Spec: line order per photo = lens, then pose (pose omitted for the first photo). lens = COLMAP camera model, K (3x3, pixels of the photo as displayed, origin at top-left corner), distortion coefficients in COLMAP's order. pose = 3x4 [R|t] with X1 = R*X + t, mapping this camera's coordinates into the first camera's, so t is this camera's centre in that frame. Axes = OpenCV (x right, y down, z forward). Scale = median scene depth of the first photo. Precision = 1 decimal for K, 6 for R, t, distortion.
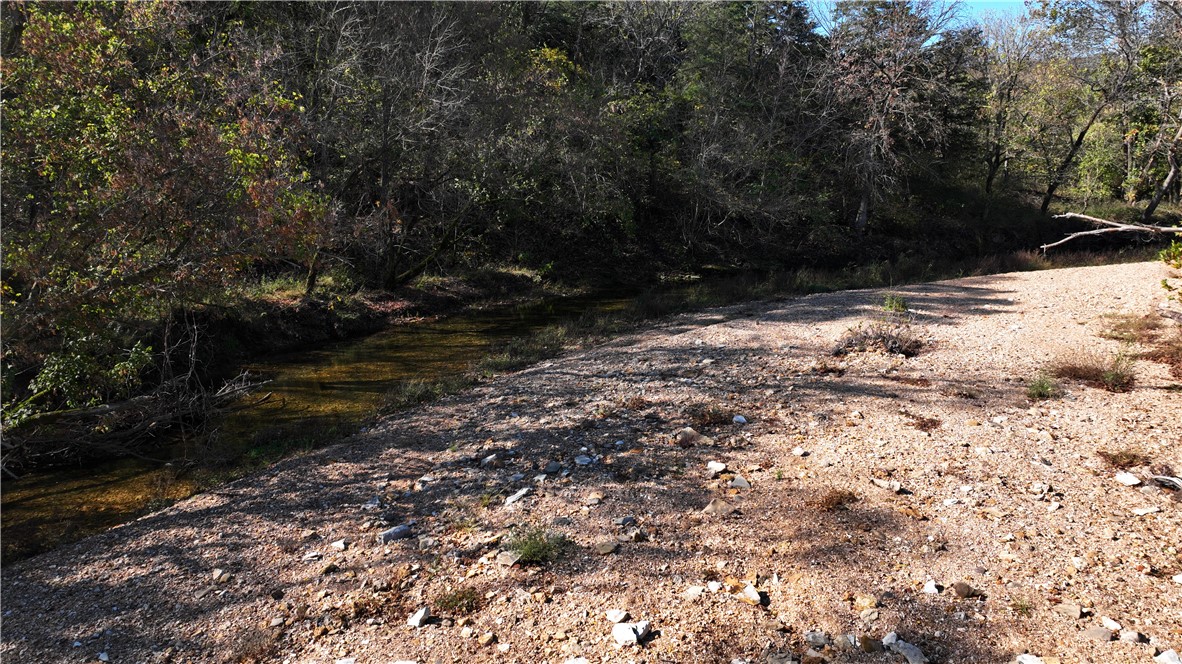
lens RADIAL K [[839.7, 0, 591.2], [0, 839.7, 332.5], [0, 0, 1]] dist [0.000940, 0.000835]
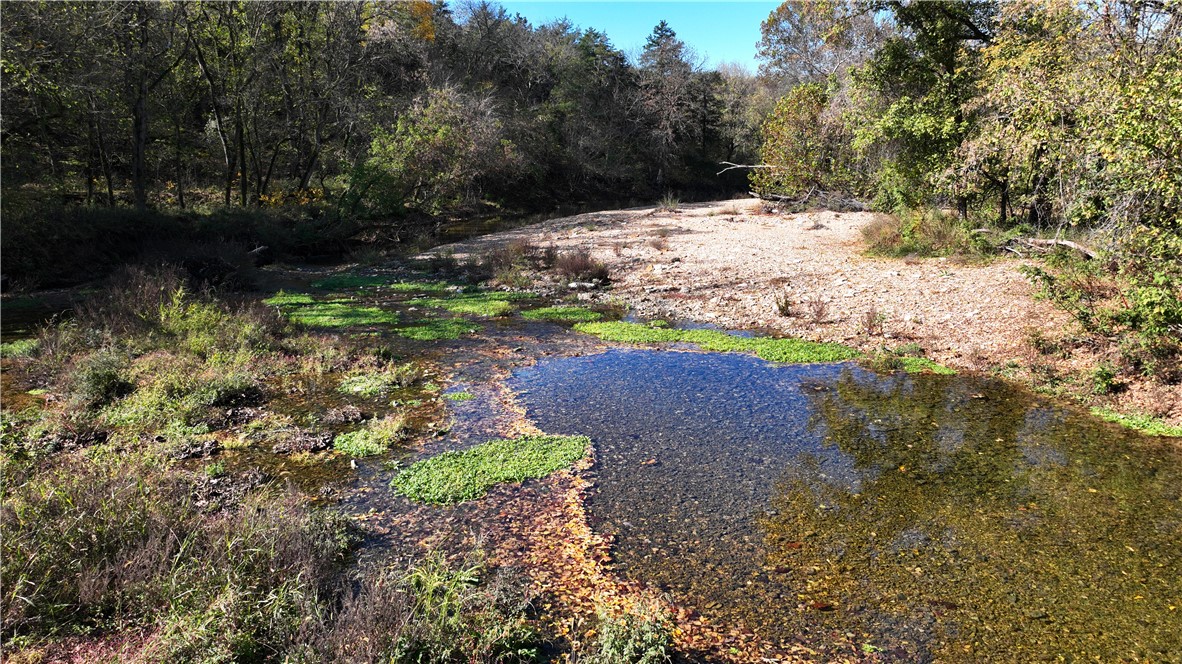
lens RADIAL K [[839.7, 0, 590.9], [0, 839.7, 331.2], [0, 0, 1]] dist [0.000940, 0.000835]
pose [[0.974223, -0.040900, 0.221848, -0.240775], [0.038504, 0.999144, 0.015114, 0.162714], [-0.222277, -0.006182, 0.974964, -0.744746]]
